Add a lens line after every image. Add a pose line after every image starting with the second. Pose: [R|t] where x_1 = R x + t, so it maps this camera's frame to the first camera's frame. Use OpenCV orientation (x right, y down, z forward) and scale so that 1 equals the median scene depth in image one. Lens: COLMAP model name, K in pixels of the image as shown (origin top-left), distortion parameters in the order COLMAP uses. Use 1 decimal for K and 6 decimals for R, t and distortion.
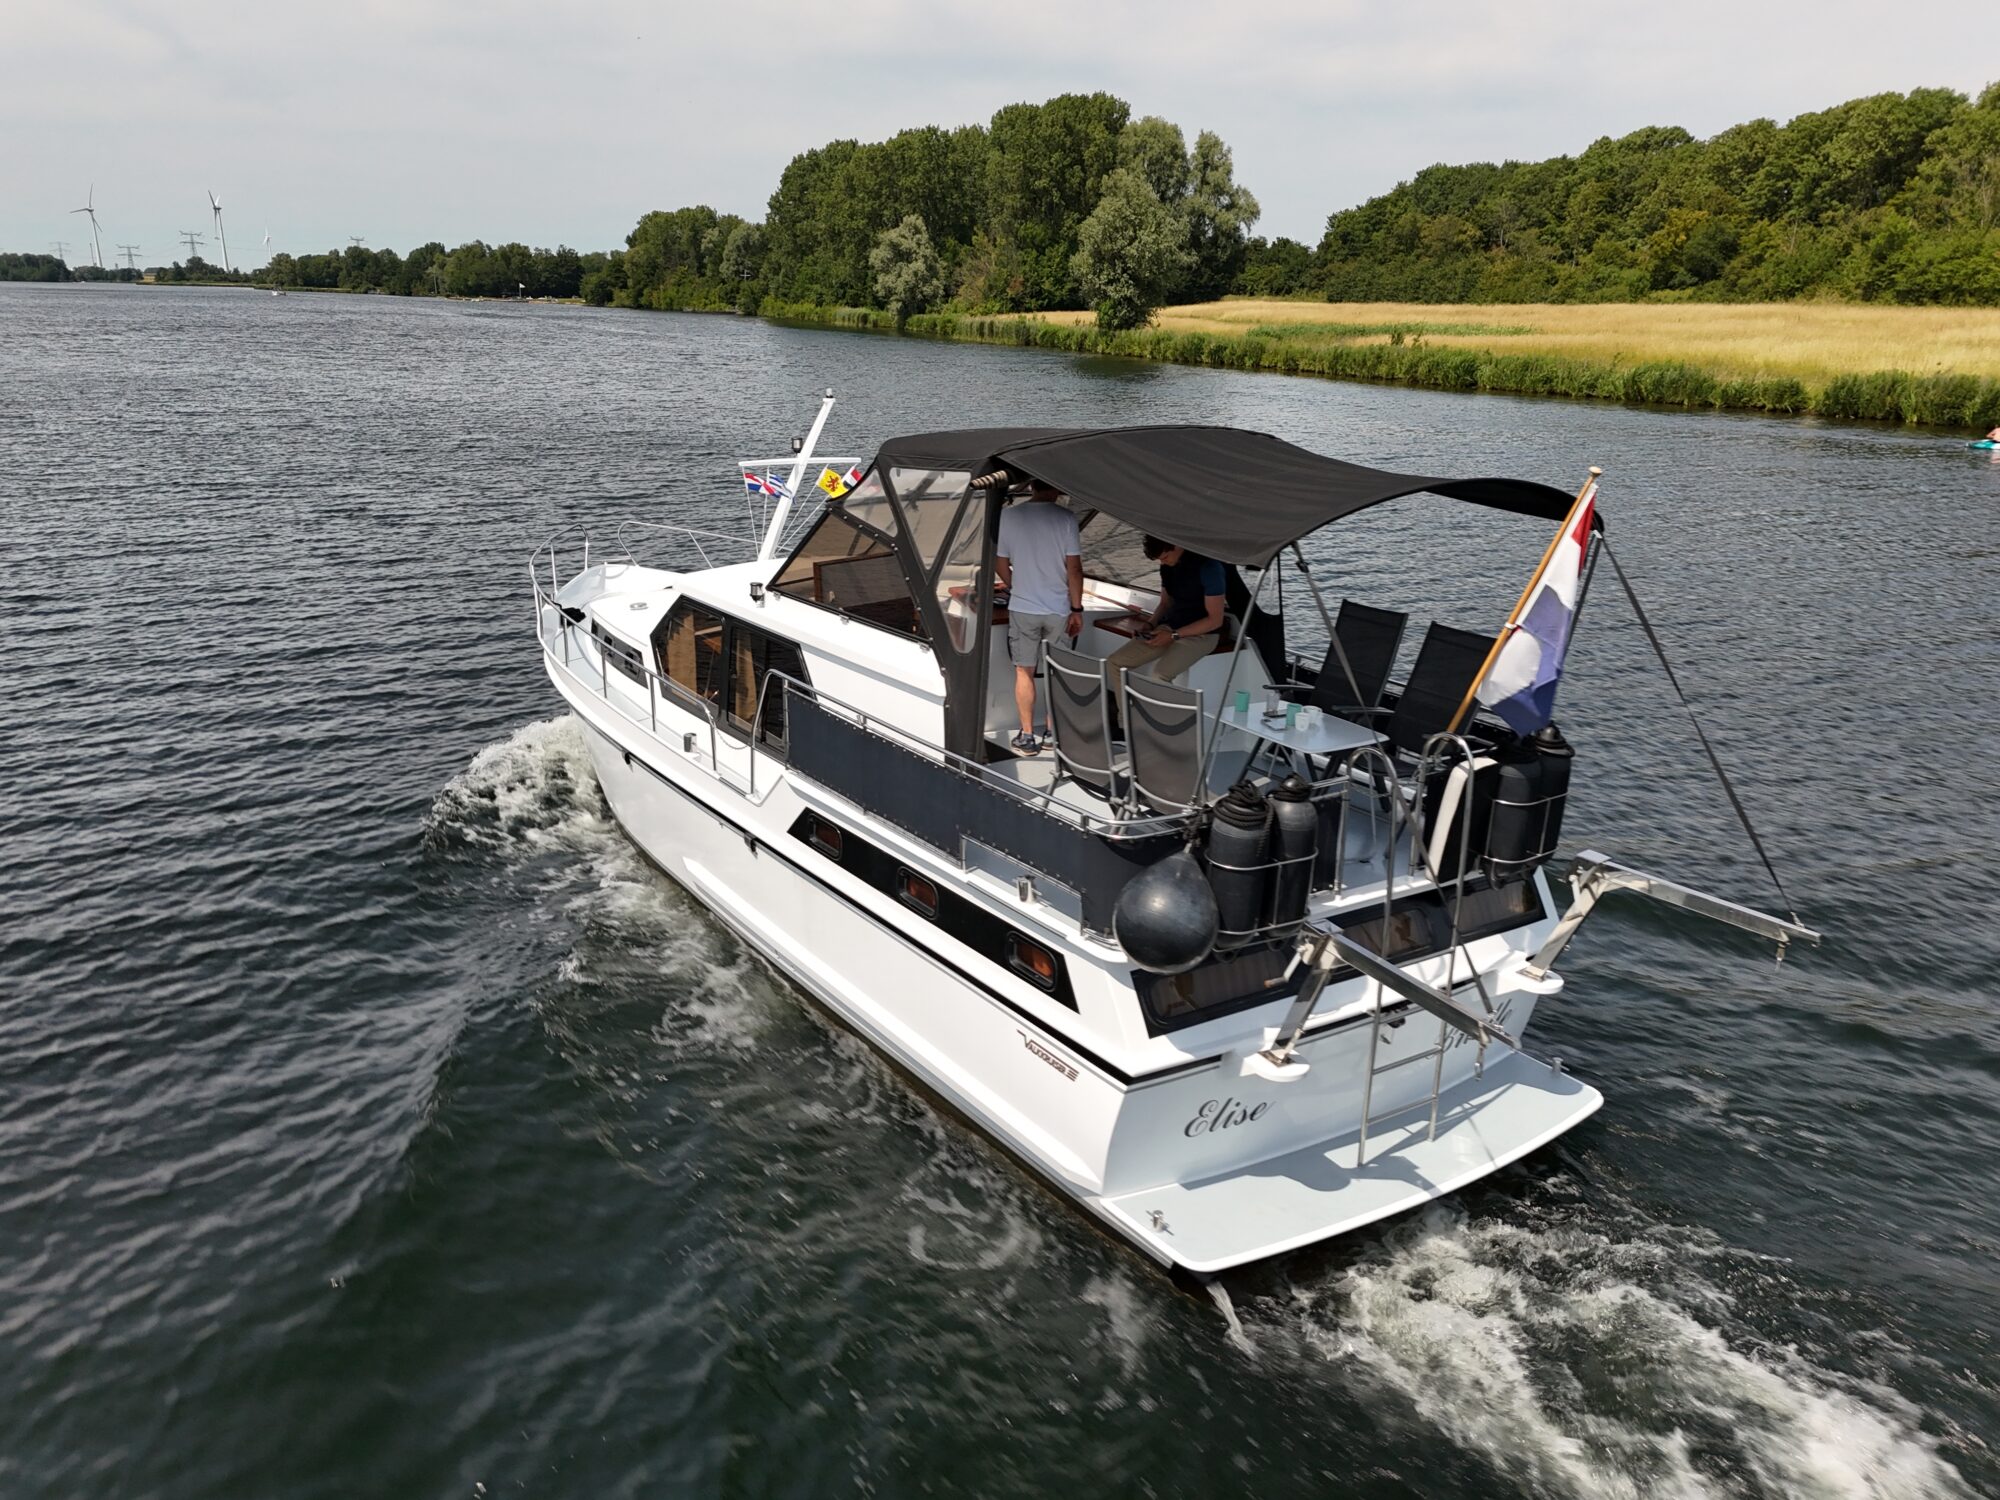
lens RADIAL K [[1498.5, 0, 961.7], [0, 1498.5, 741.0], [0, 0, 1]] dist [0.064584, -0.067787]
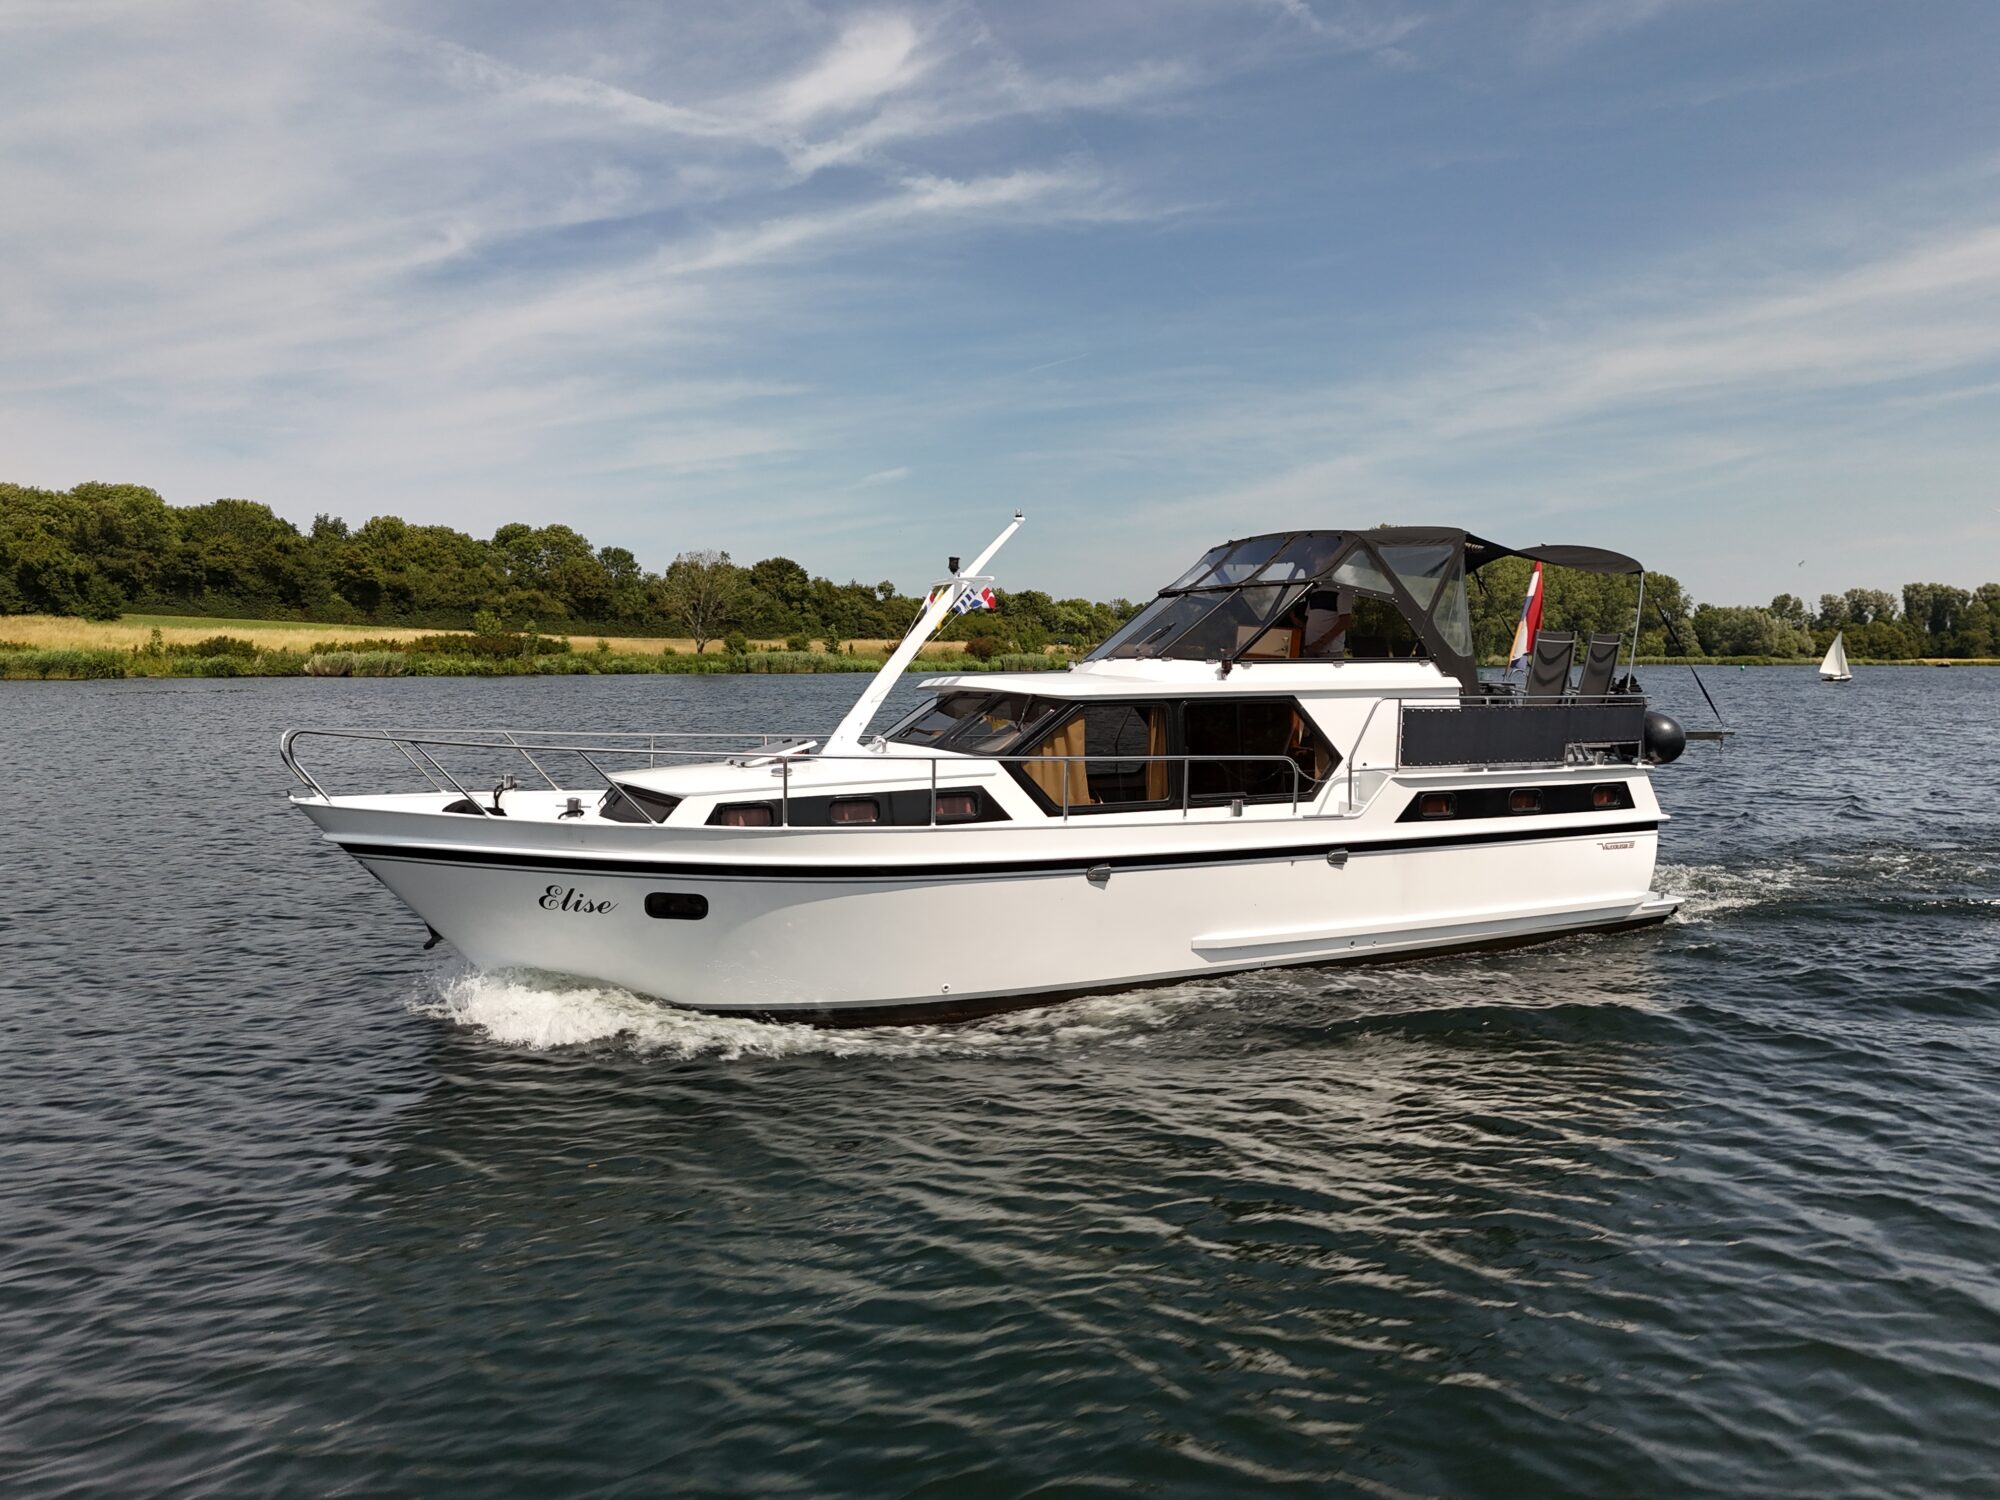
lens RADIAL K [[1498.5, 0, 993.0], [0, 1498.5, 749.4], [0, 0, 1]] dist [0.064584, -0.067787]
pose [[0.058961, -0.068379, 0.995916, -1.820459], [0.273491, 0.960587, 0.049762, -0.203118], [-0.960066, 0.269440, 0.075338, 1.564550]]
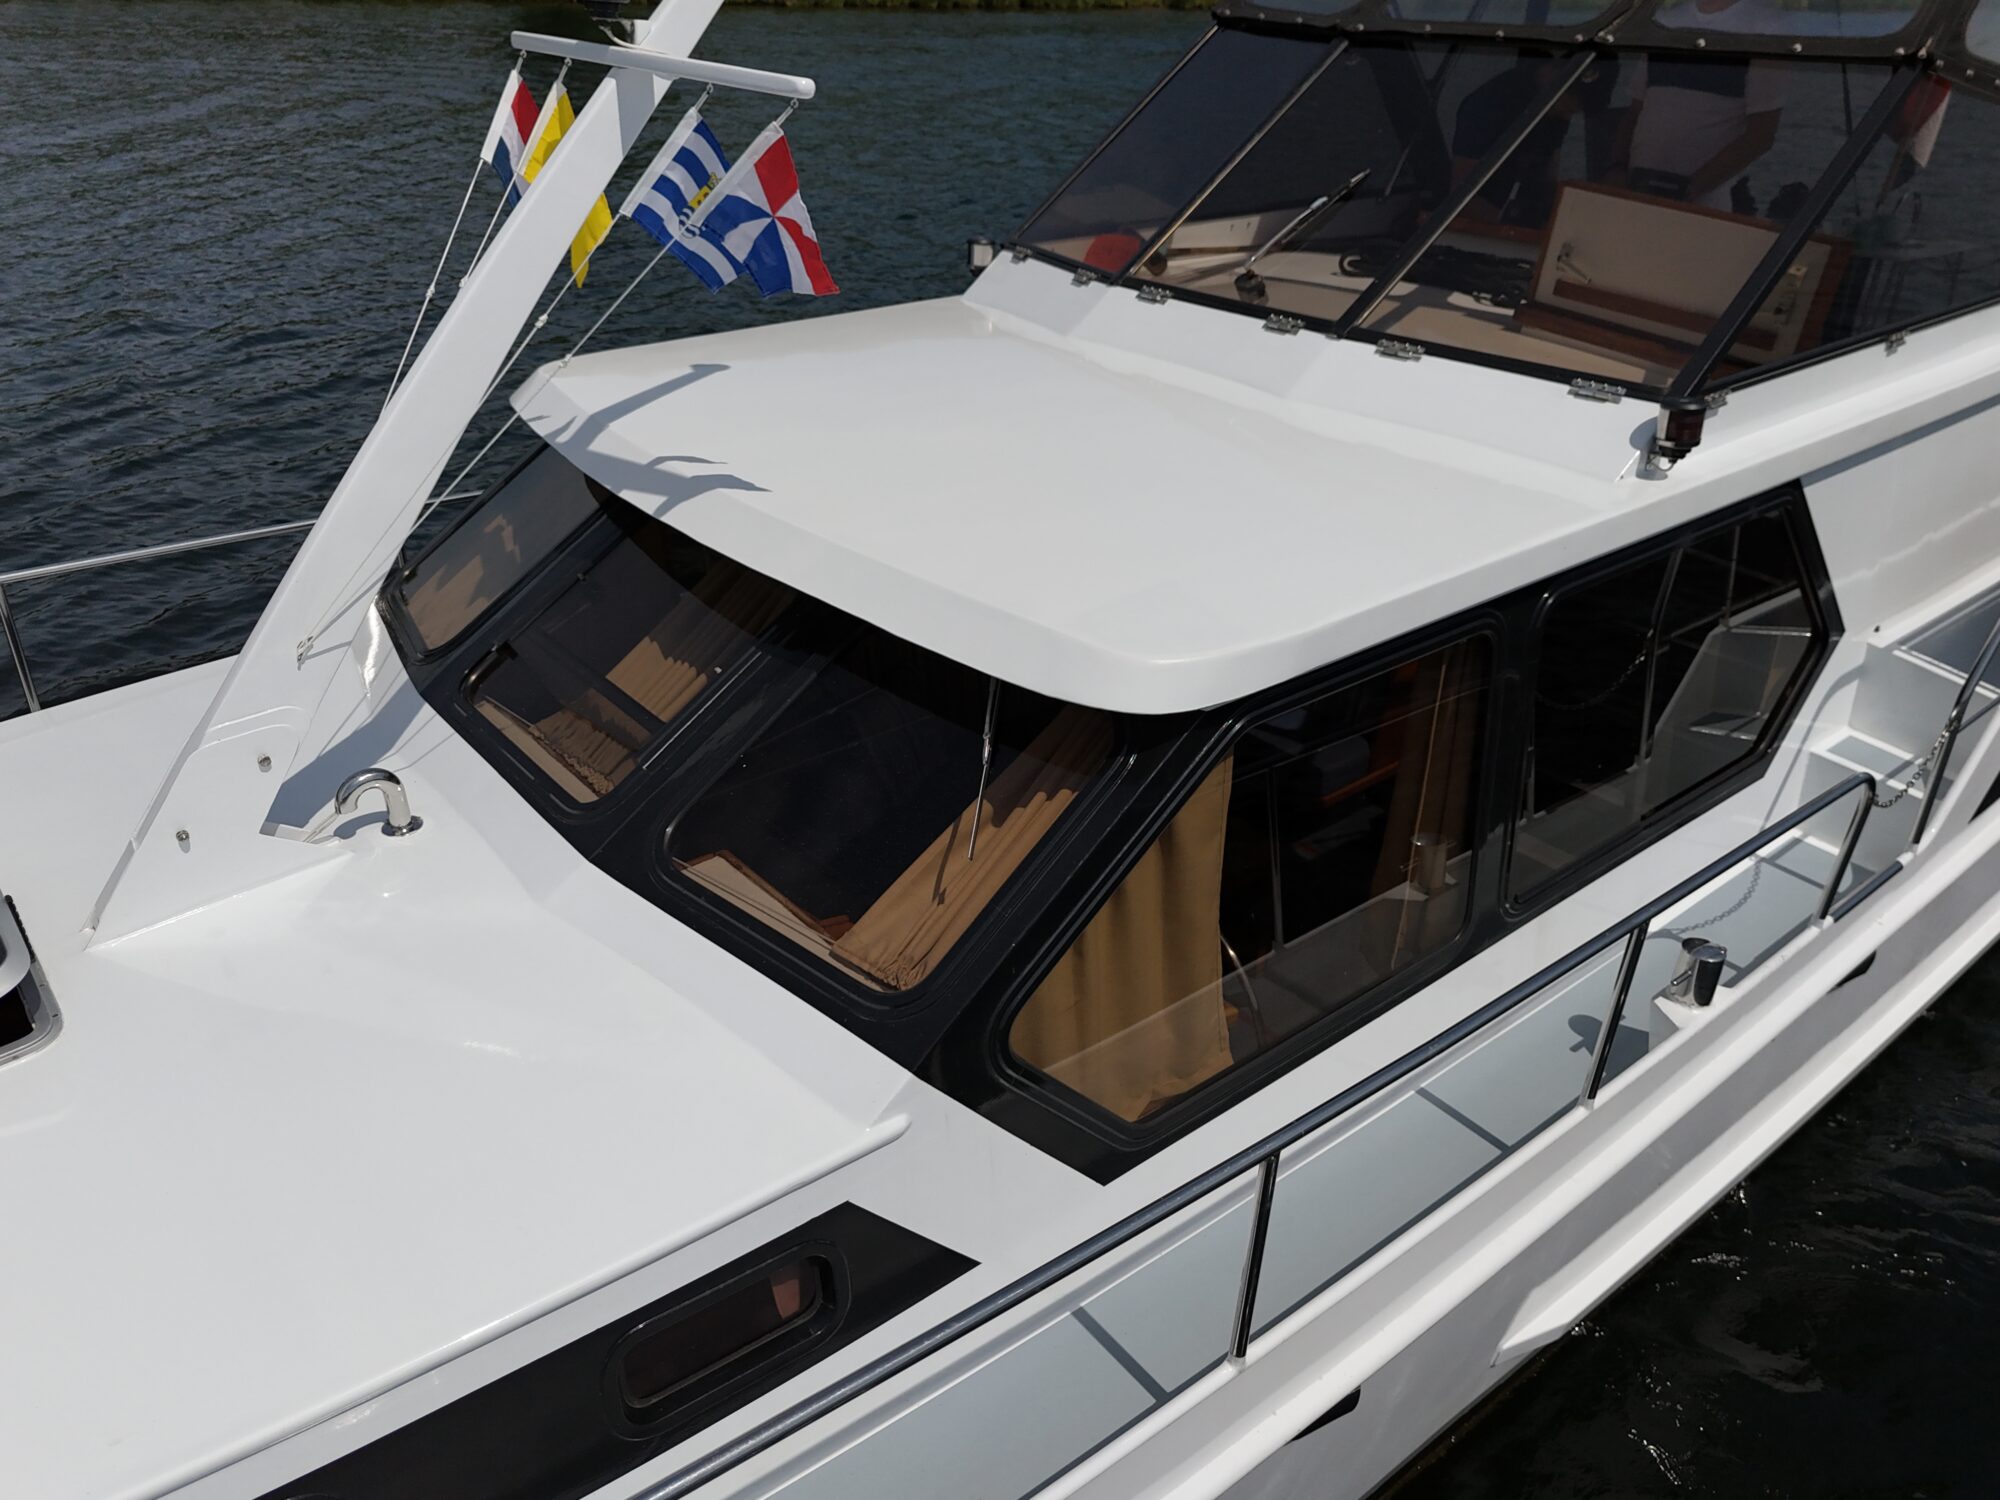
lens RADIAL K [[1498.5, 0, 1004.6], [0, 1498.5, 765.9], [0, 0, 1]] dist [0.064584, -0.067787]
pose [[-0.141408, -0.514154, 0.845961, -0.588778], [0.242059, 0.810650, 0.533155, -0.346098], [-0.959902, 0.280165, 0.009823, 1.632169]]
